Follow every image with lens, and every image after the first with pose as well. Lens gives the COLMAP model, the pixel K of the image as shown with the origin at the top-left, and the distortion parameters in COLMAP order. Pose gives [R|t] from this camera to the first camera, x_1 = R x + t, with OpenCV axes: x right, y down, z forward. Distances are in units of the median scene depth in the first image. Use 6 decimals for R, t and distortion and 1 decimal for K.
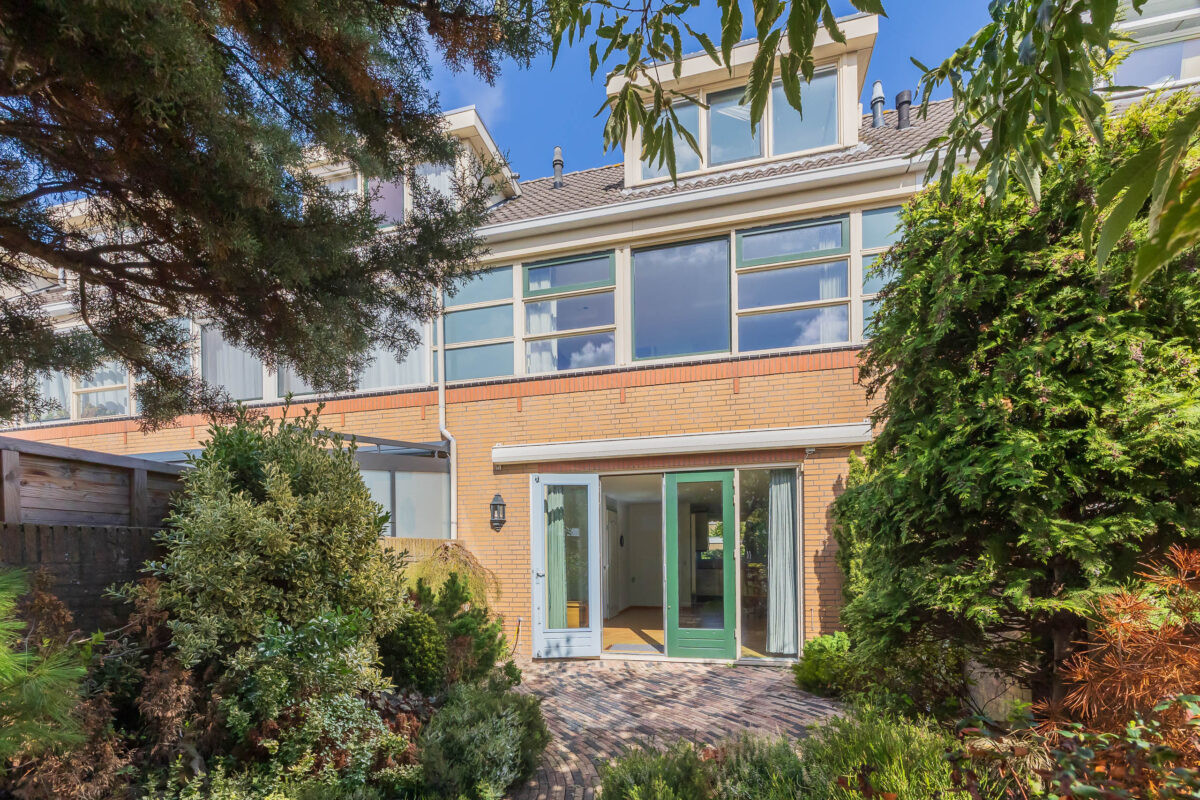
lens RADIAL K [[544.7, 0, 599.3], [0, 544.7, 523.7], [0, 0, 1]] dist [-0.002284, -0.000119]
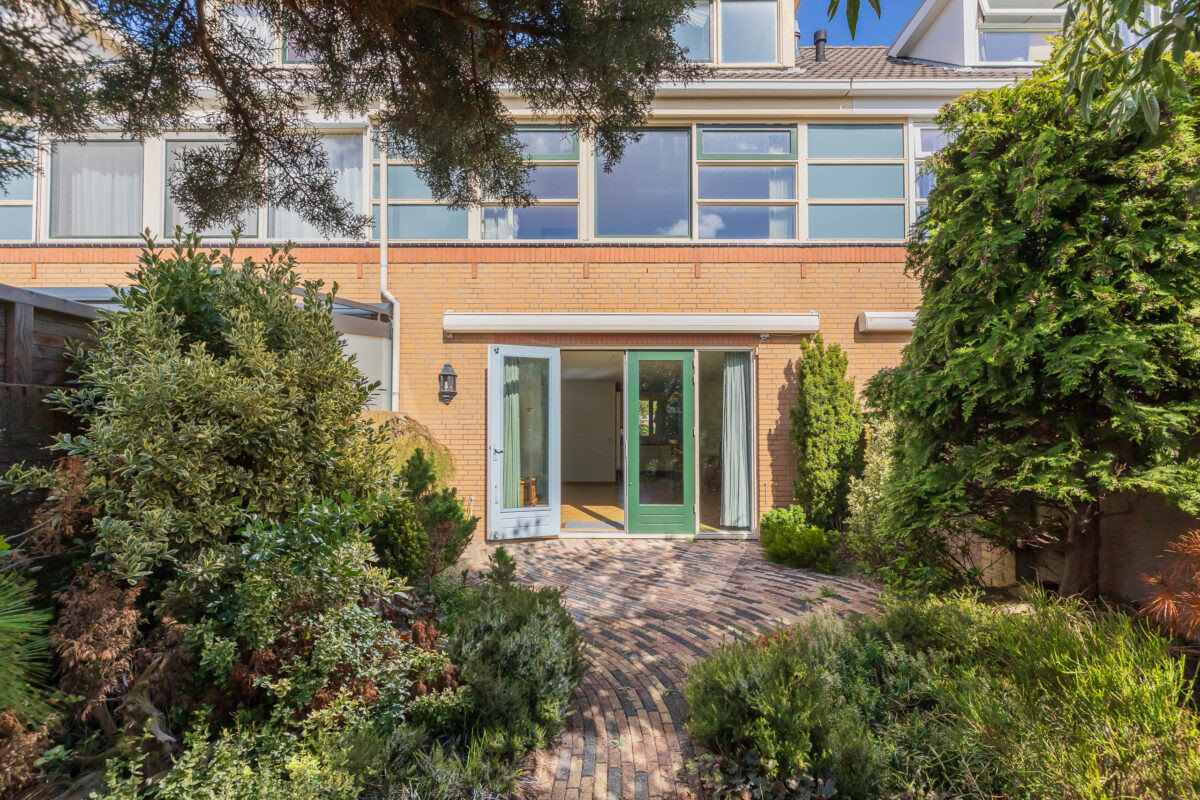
lens RADIAL K [[511.7, 0, 600.3], [0, 511.7, 391.3], [0, 0, 1]] dist [-0.001753, -0.000558]
pose [[0.968843, 0.031442, 0.245672, -0.174168], [-0.026612, 0.999382, -0.022956, 0.006478], [-0.246242, 0.015703, 0.969081, 0.103714]]
